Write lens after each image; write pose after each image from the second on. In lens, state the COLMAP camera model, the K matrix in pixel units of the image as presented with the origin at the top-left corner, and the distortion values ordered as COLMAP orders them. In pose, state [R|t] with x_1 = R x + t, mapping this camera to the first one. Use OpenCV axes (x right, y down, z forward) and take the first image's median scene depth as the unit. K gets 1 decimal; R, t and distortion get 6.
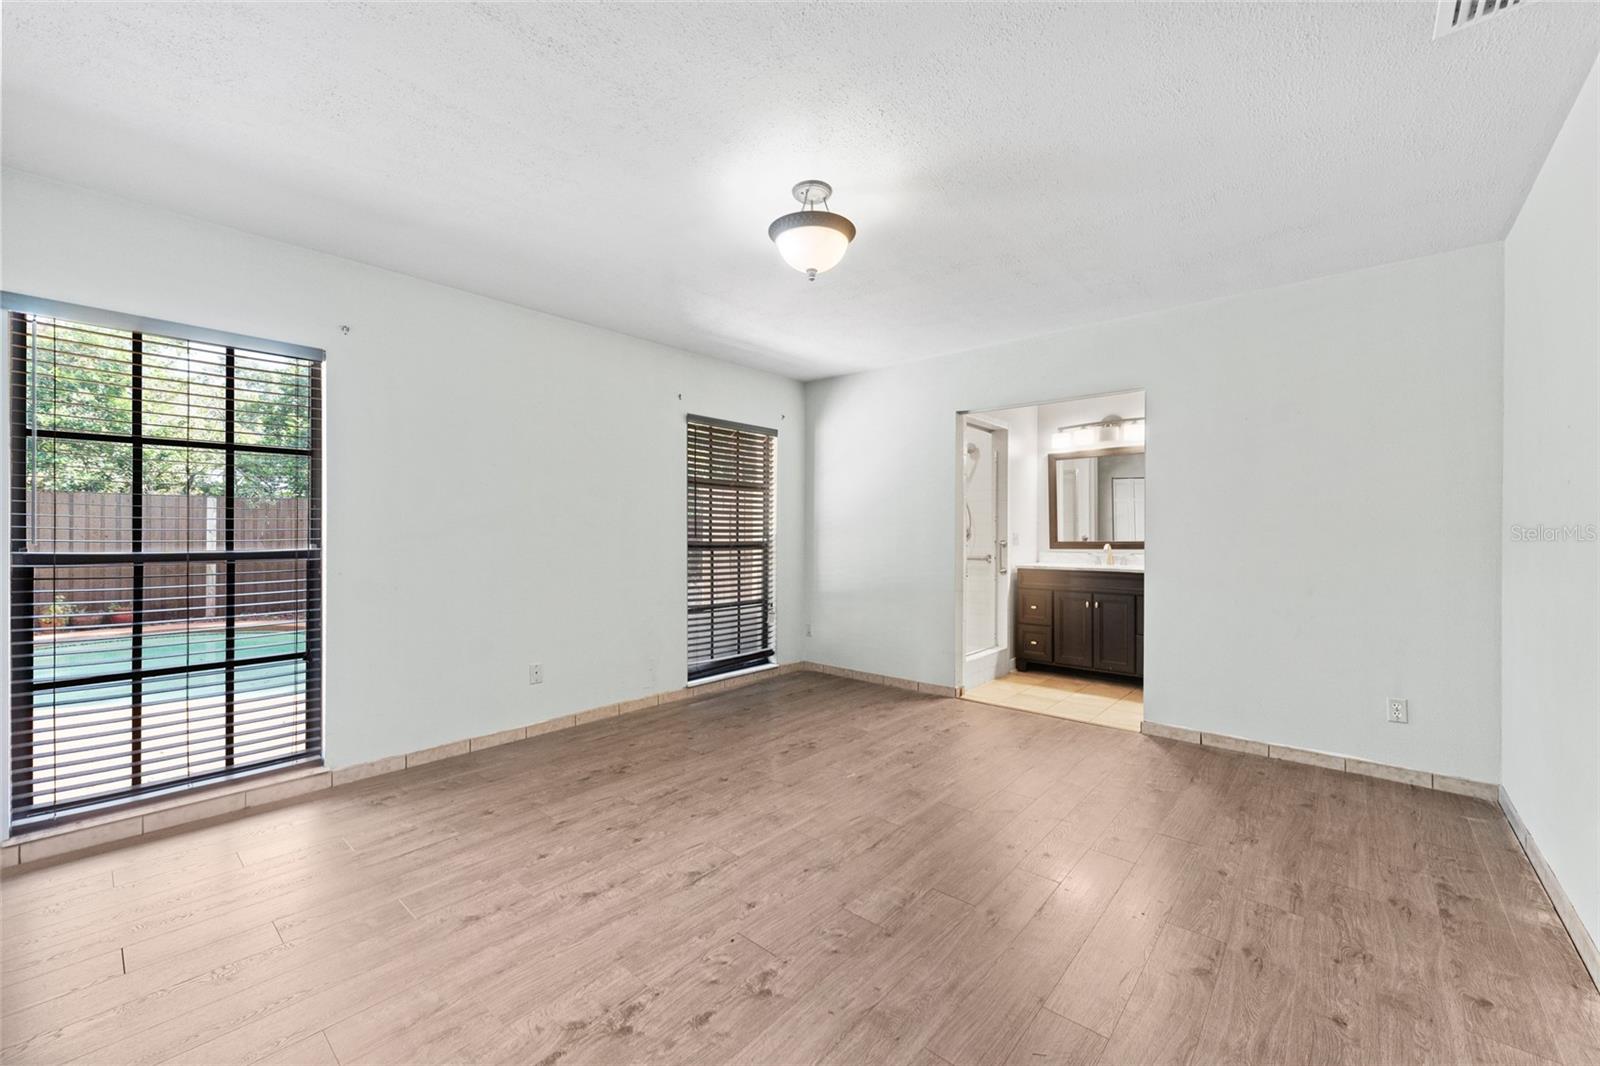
lens RADIAL K [[645.1, 0, 800.1], [0, 645.1, 524.3], [0, 0, 1]] dist [-0.001481, -0.000080]
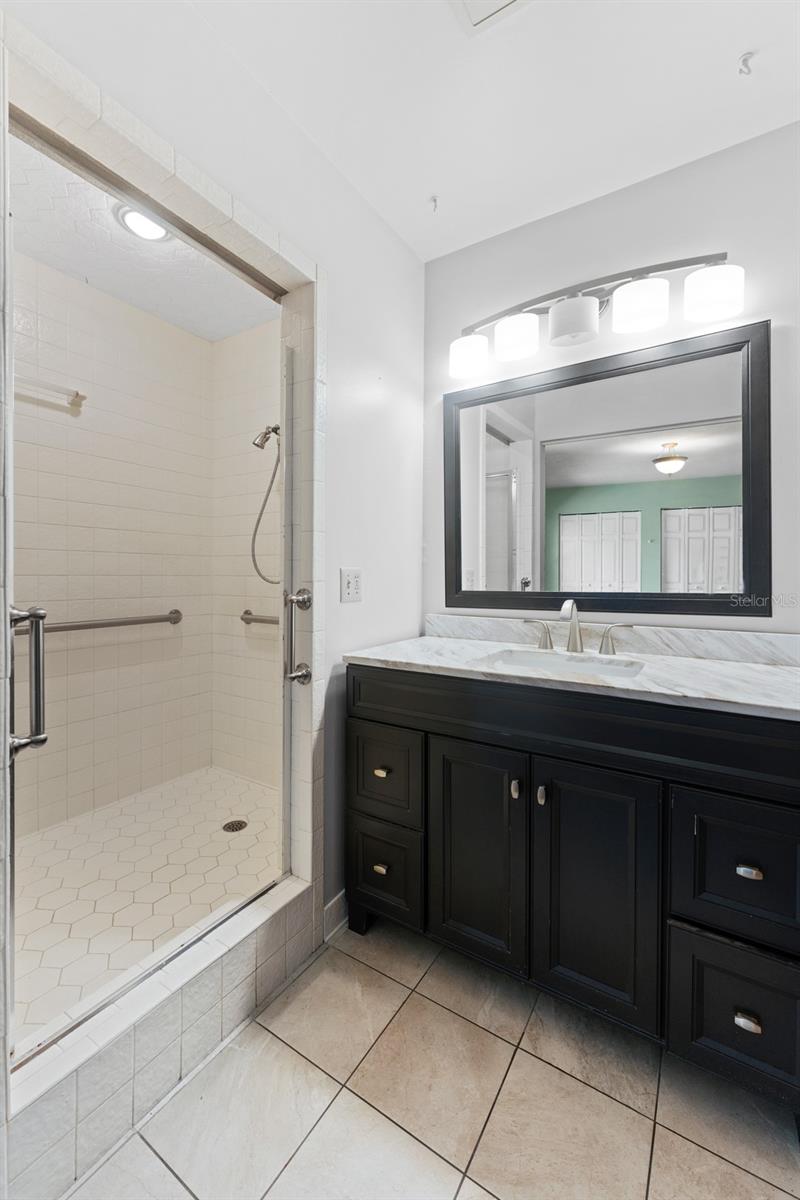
lens RADIAL K [[483.8, 0, 407.4], [0, 483.8, 569.8], [0, 0, 1]] dist [-0.001481, -0.000080]
pose [[0.987536, 0.005582, 0.157296, 0.324430], [-0.006775, 0.999952, 0.007049, 0.010640], [-0.157249, -0.008027, 0.987526, 0.707359]]
